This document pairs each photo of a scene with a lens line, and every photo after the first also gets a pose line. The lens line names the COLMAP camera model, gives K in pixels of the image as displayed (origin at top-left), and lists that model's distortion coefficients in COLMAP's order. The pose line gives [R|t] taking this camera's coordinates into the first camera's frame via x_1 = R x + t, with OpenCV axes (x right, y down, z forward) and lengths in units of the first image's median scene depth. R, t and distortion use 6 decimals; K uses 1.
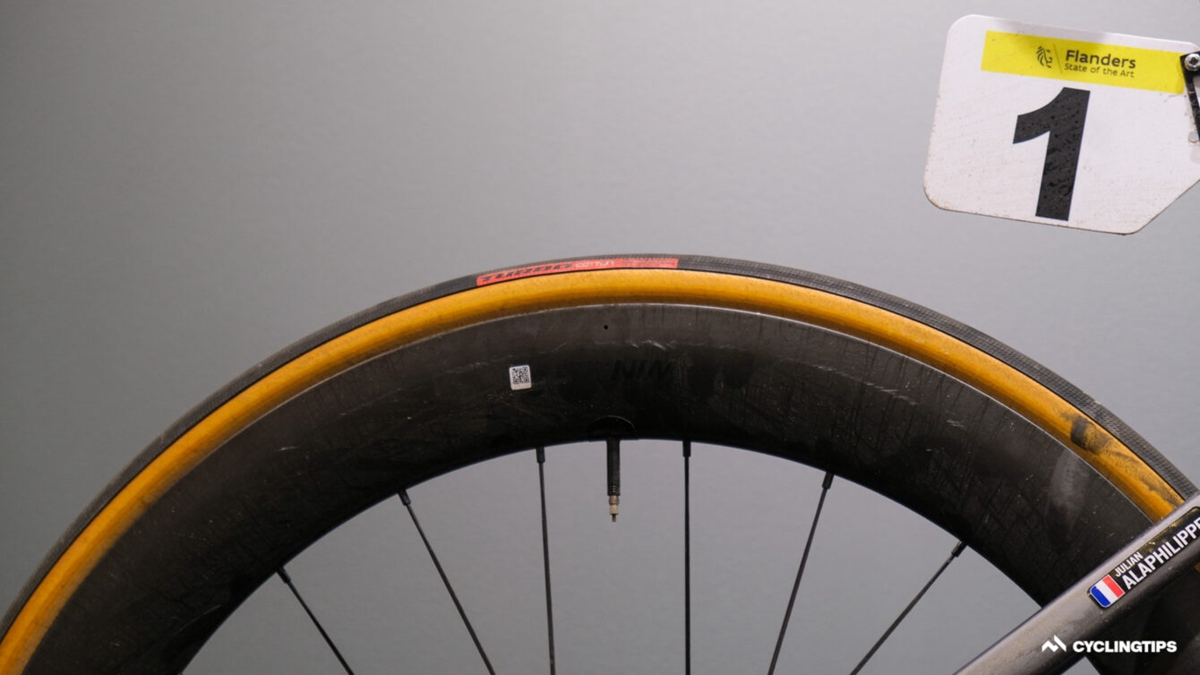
lens RADIAL K [[3150.3, 0, 606.0], [0, 3150.3, 341.9], [0, 0, 1]] dist [0.024885, 0.000000]
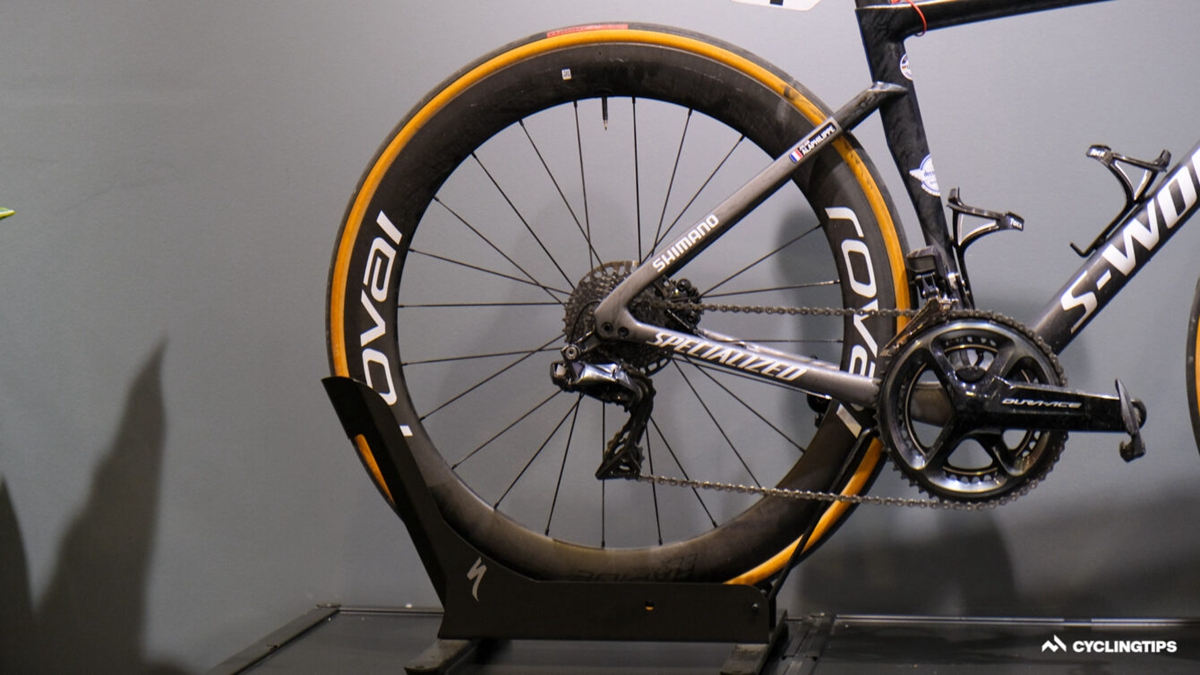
lens RADIAL K [[3150.3, 0, 599.5], [0, 3150.3, 346.0], [0, 0, 1]] dist [0.024885, 0.000000]
pose [[0.999291, -0.036675, 0.008565, -0.030501], [0.034205, 0.978970, 0.201117, -0.281448], [-0.015761, -0.200681, 0.979530, -1.502438]]
